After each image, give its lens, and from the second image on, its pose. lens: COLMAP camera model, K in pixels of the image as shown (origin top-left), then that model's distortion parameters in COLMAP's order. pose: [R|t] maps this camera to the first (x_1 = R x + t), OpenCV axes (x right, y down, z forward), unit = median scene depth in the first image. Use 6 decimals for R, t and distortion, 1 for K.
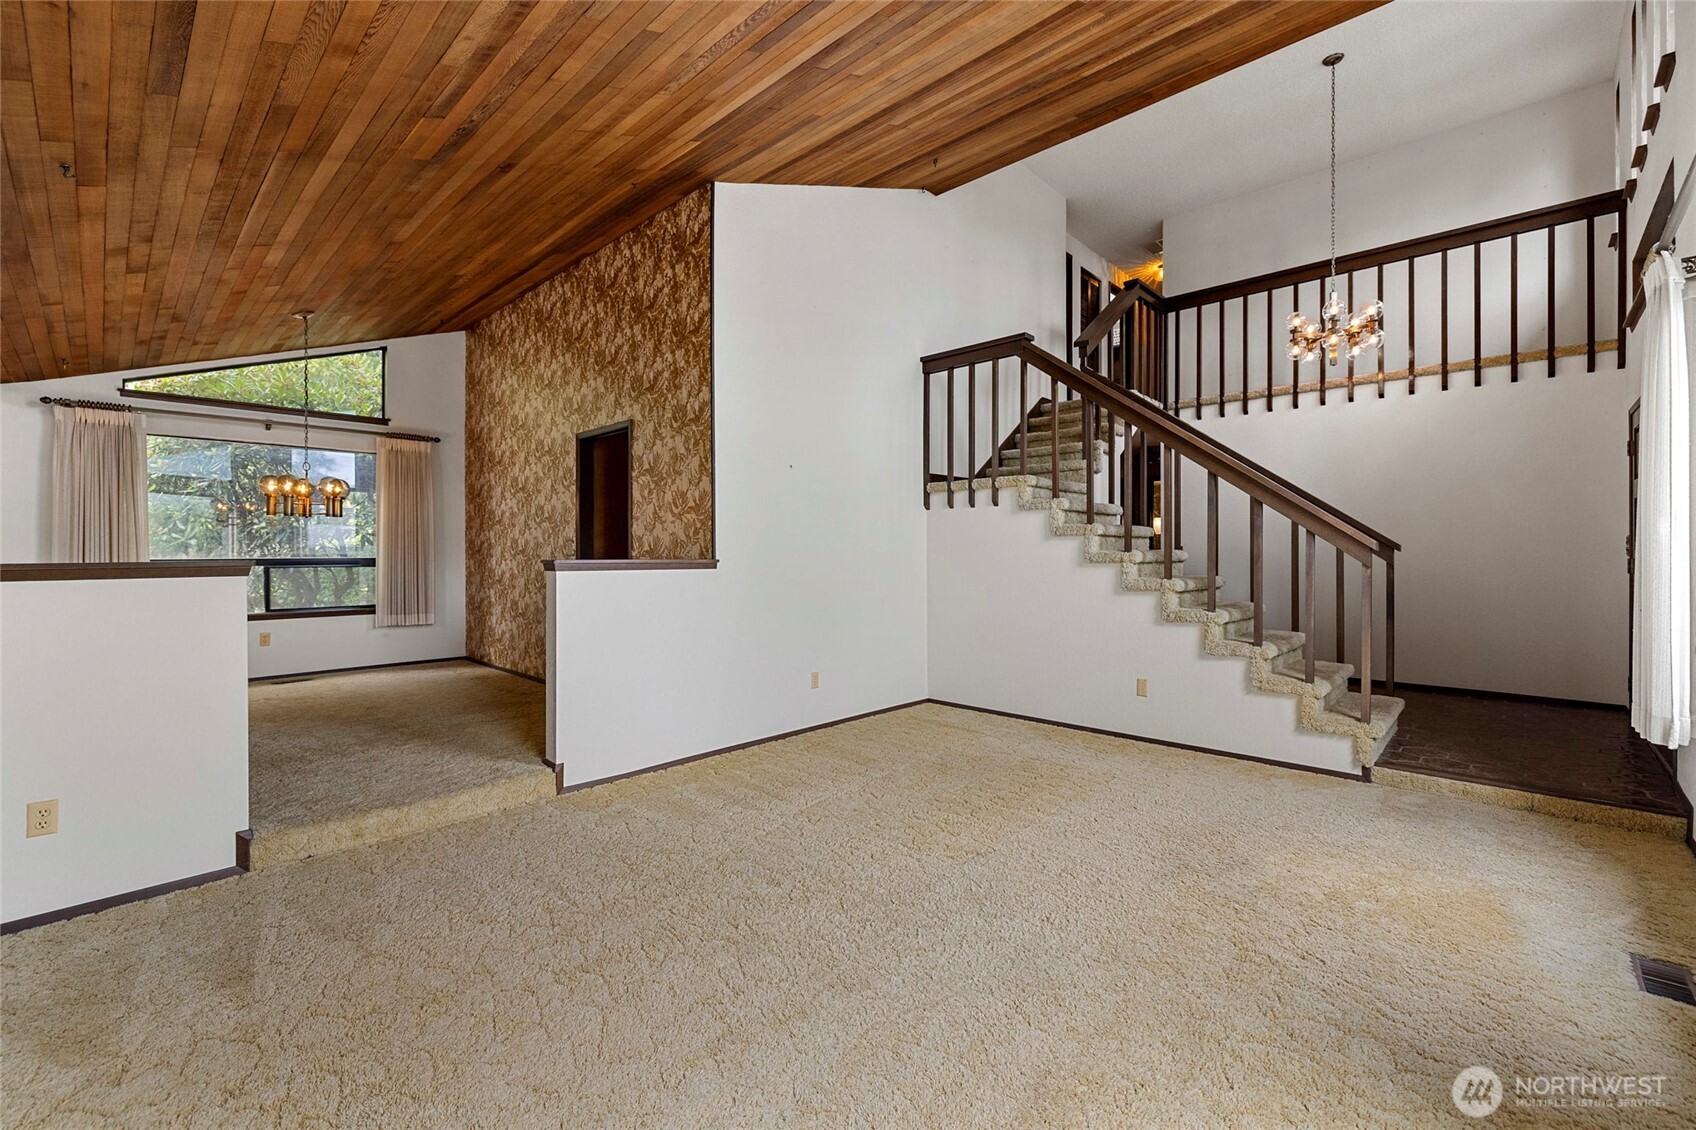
lens RADIAL K [[713.5, 0, 841.8], [0, 713.5, 552.3], [0, 0, 1]] dist [-0.001700, 0.000650]
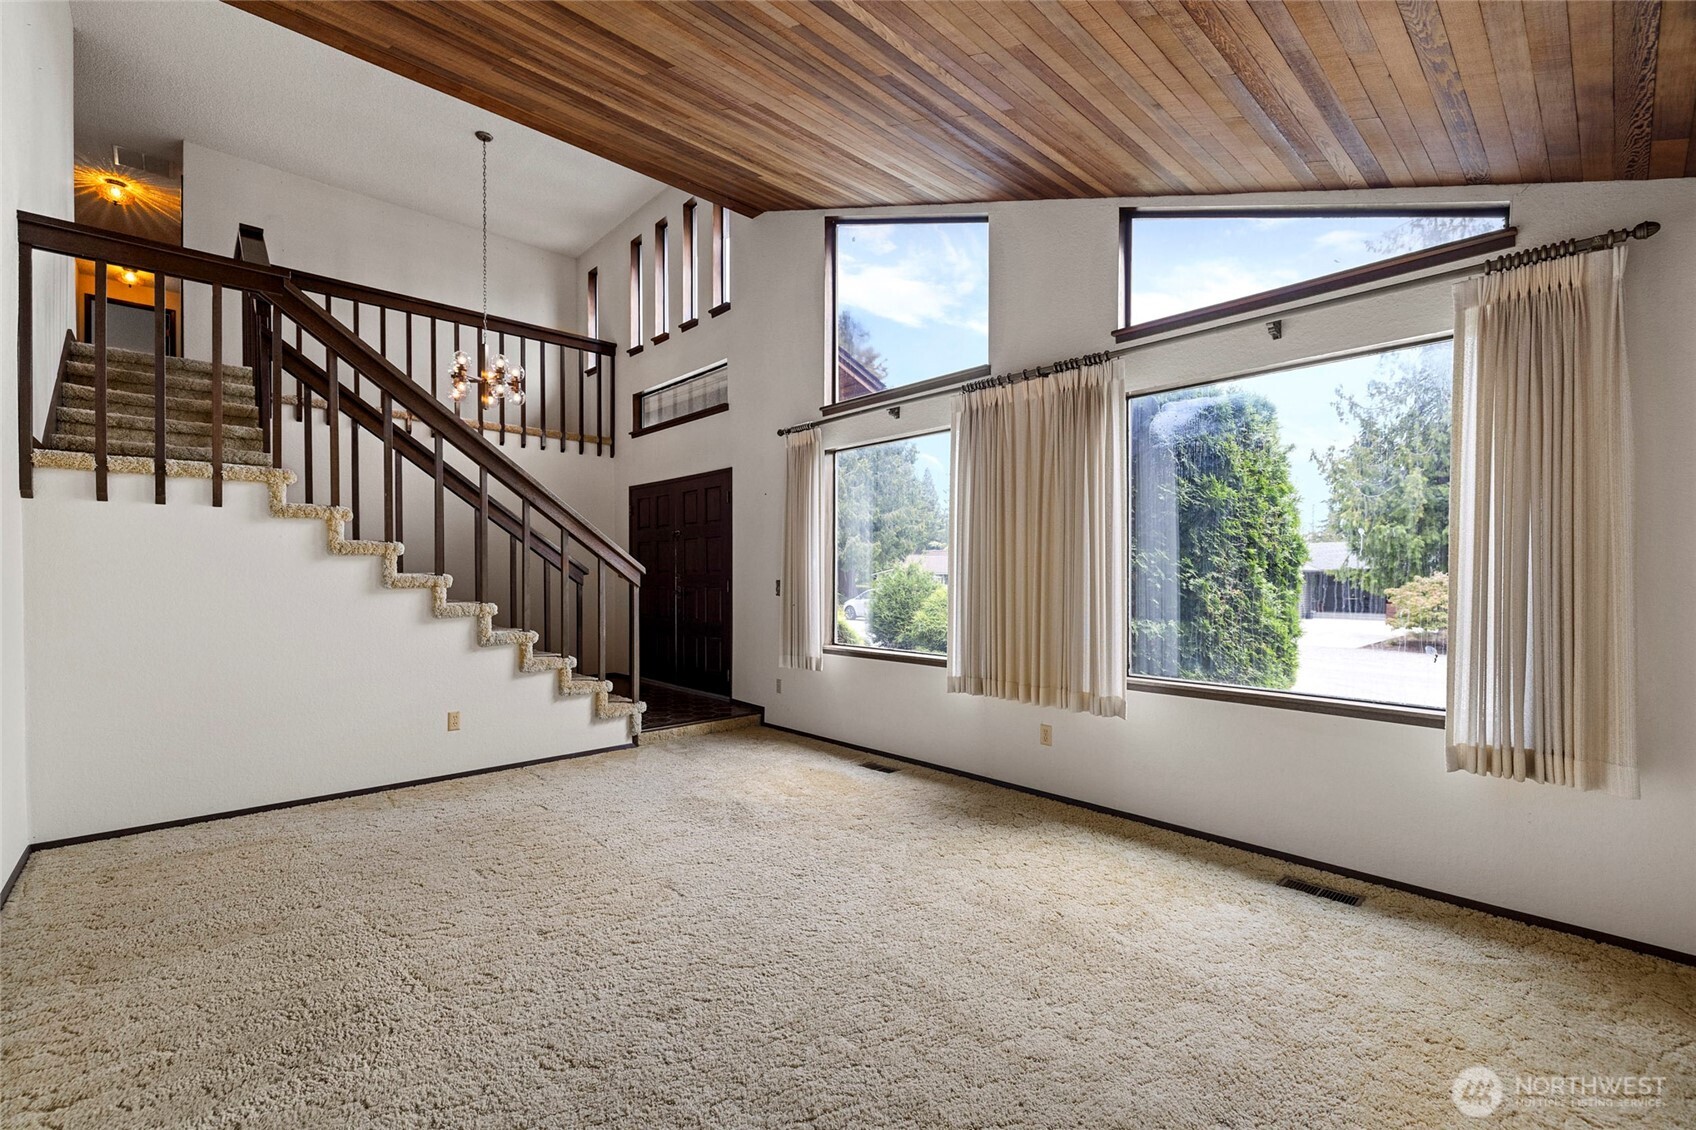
lens RADIAL K [[713.5, 0, 843.1], [0, 713.5, 575.7], [0, 0, 1]] dist [-0.001700, 0.000650]
pose [[0.061205, -0.000614, 0.998125, -0.442237], [0.001357, 0.999999, 0.000532, 0.000789], [-0.998124, 0.001322, 0.061206, 0.408444]]
